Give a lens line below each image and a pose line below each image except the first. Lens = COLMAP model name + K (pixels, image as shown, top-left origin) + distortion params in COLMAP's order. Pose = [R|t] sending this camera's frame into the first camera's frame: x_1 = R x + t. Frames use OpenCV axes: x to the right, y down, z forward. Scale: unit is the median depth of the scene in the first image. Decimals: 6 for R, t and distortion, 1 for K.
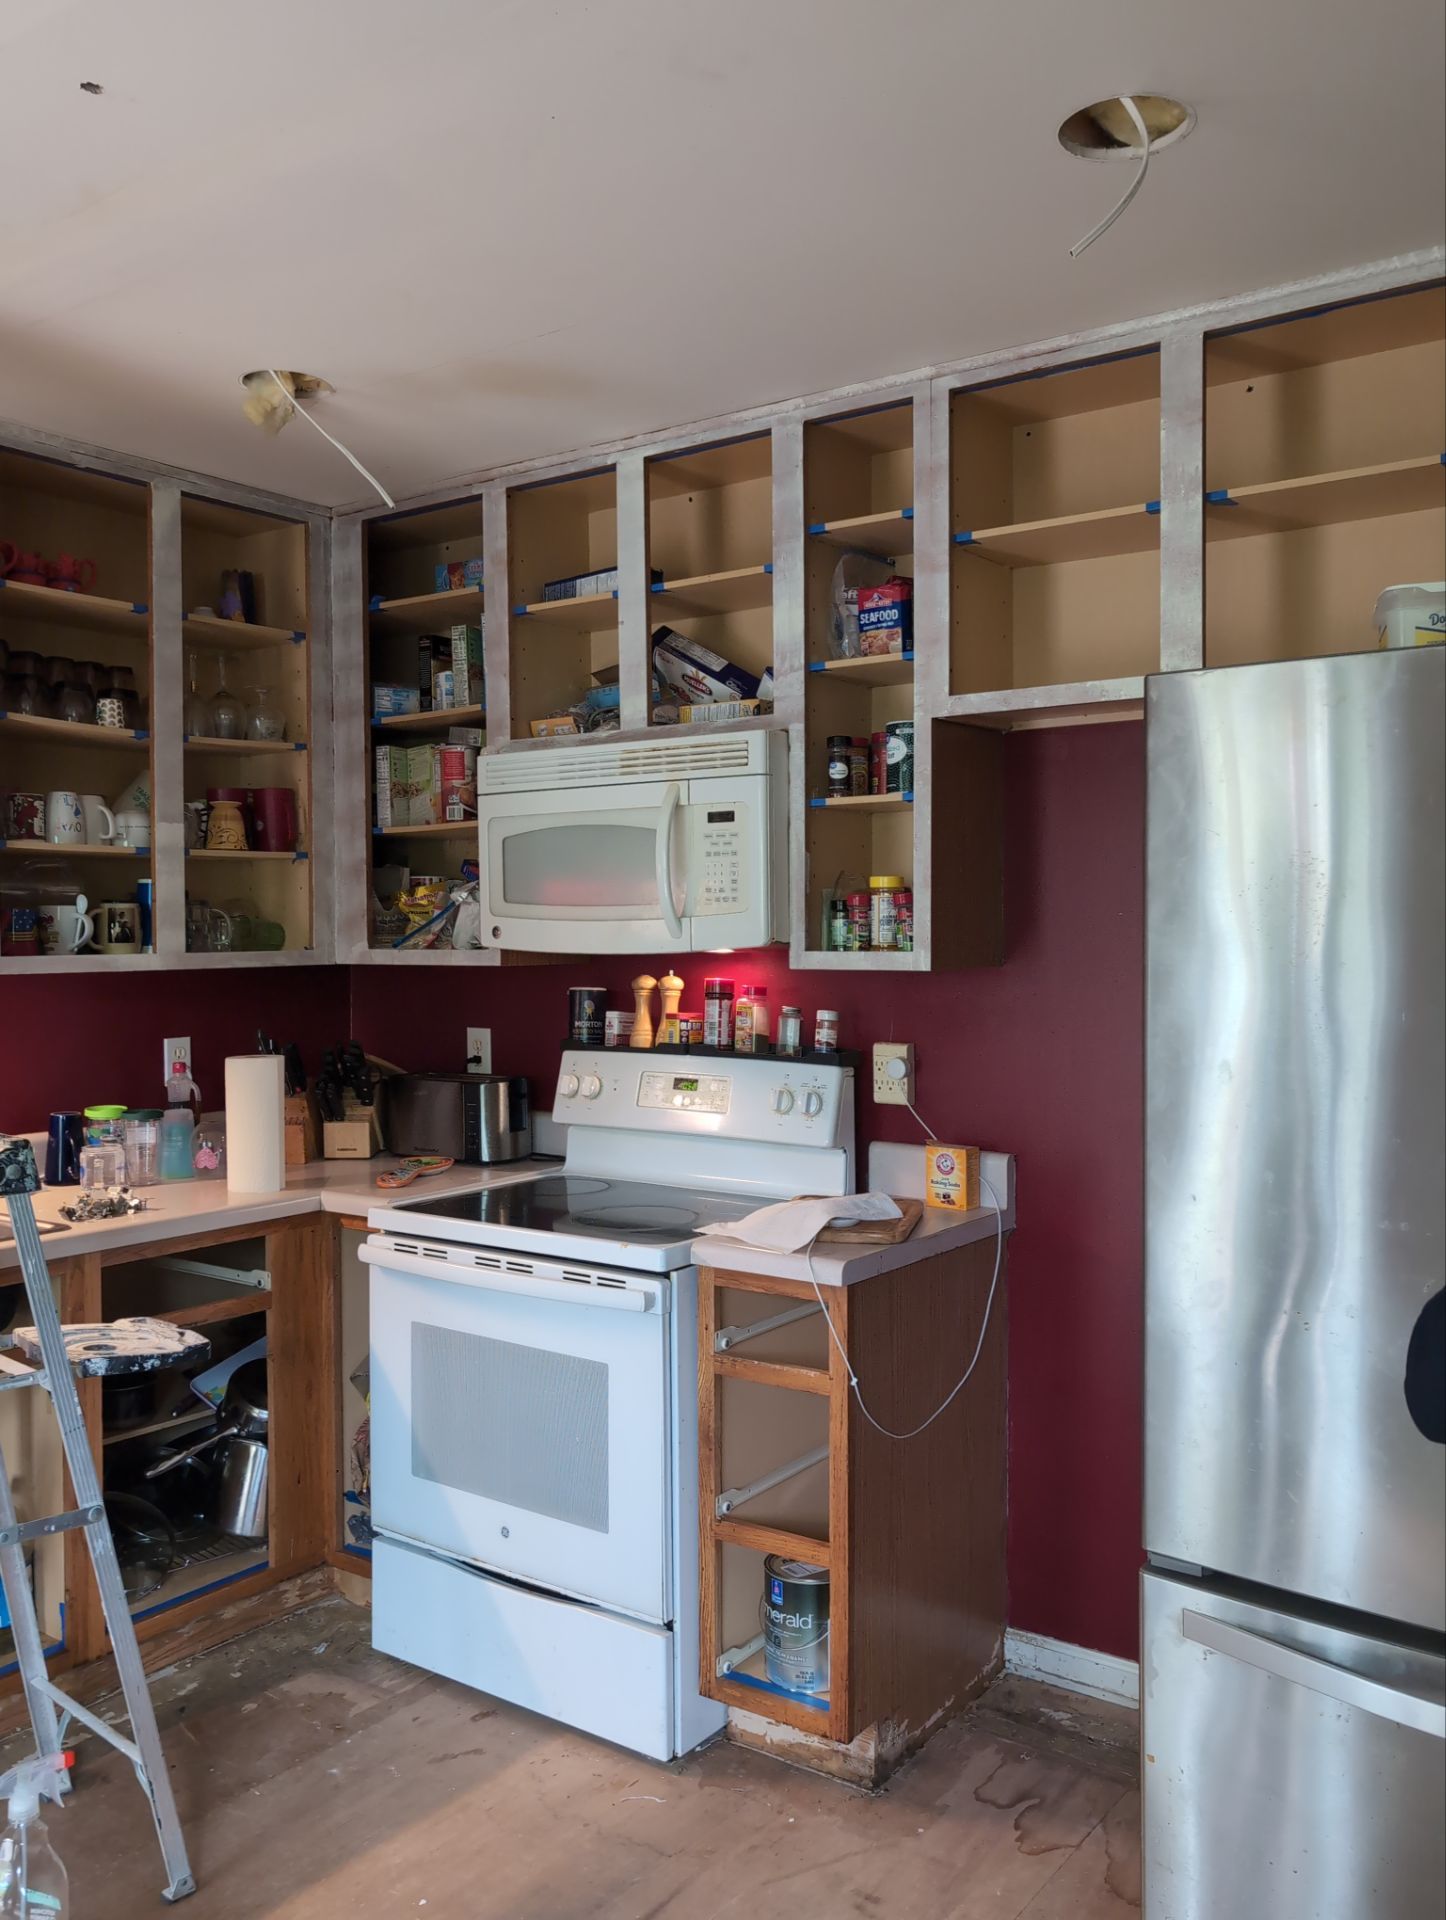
lens RADIAL K [[1595.3, 0, 737.0], [0, 1595.3, 958.6], [0, 0, 1]] dist [0.030469, -0.040020]
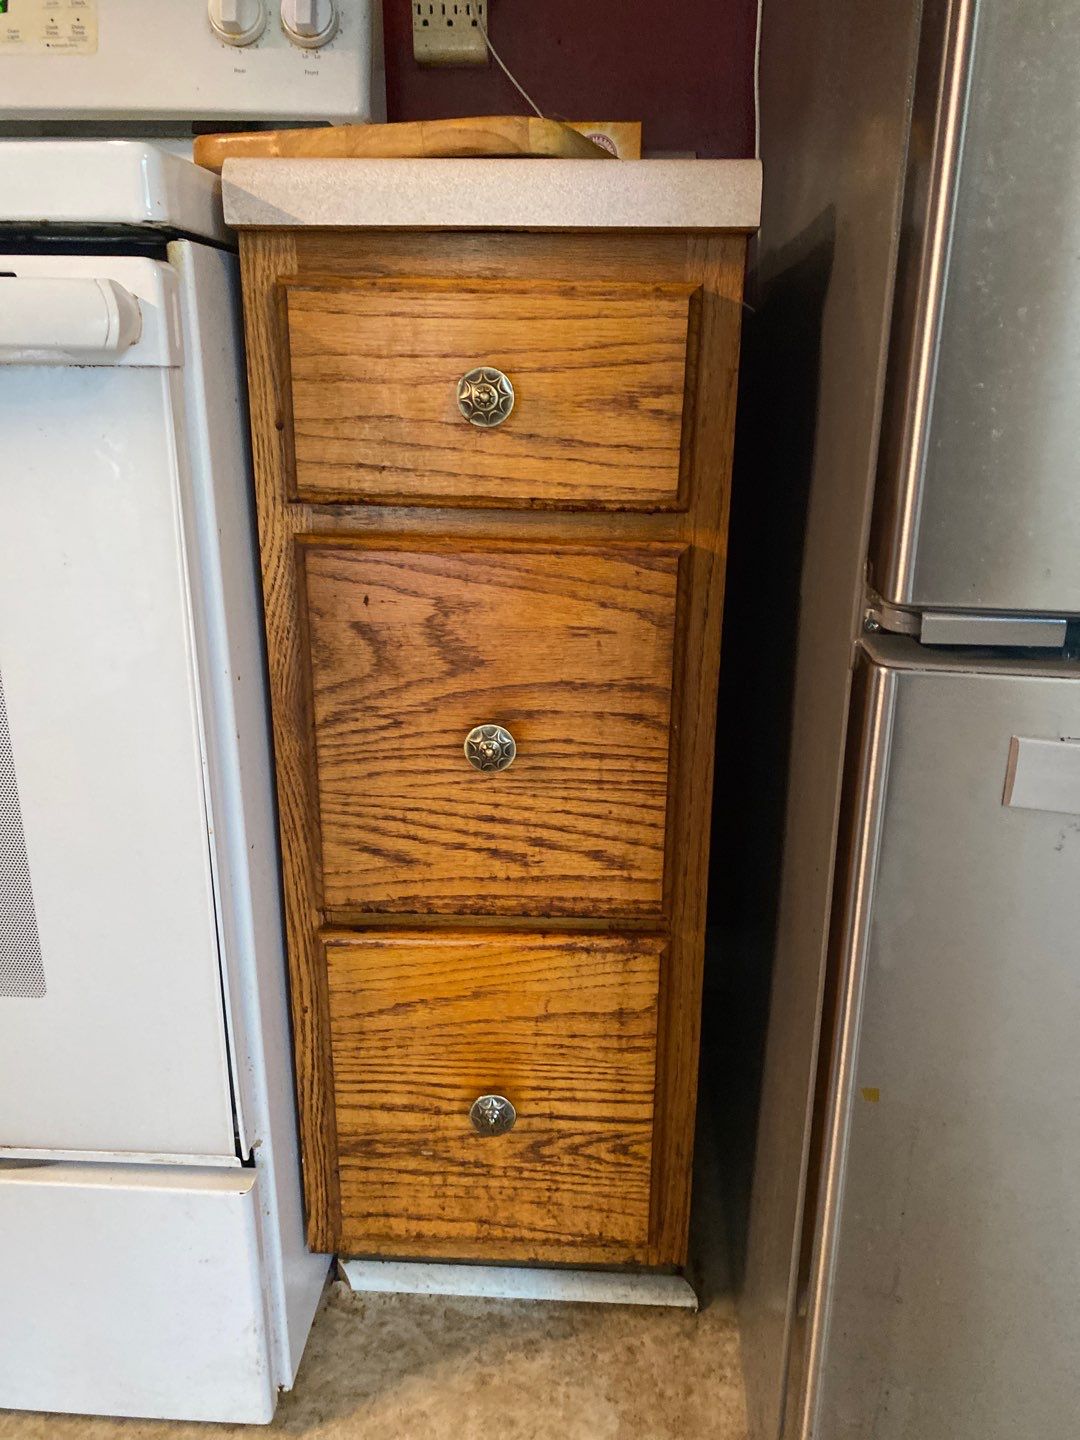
lens RADIAL K [[1086.0, 0, 541.3], [0, 1086.0, 727.3], [0, 0, 1]] dist [-0.003029, 0.000737]
pose [[0.835534, -0.154257, 0.527340, -0.096724], [-0.003245, 0.958378, 0.285485, 0.199530], [-0.549429, -0.240244, 0.800257, 0.664067]]
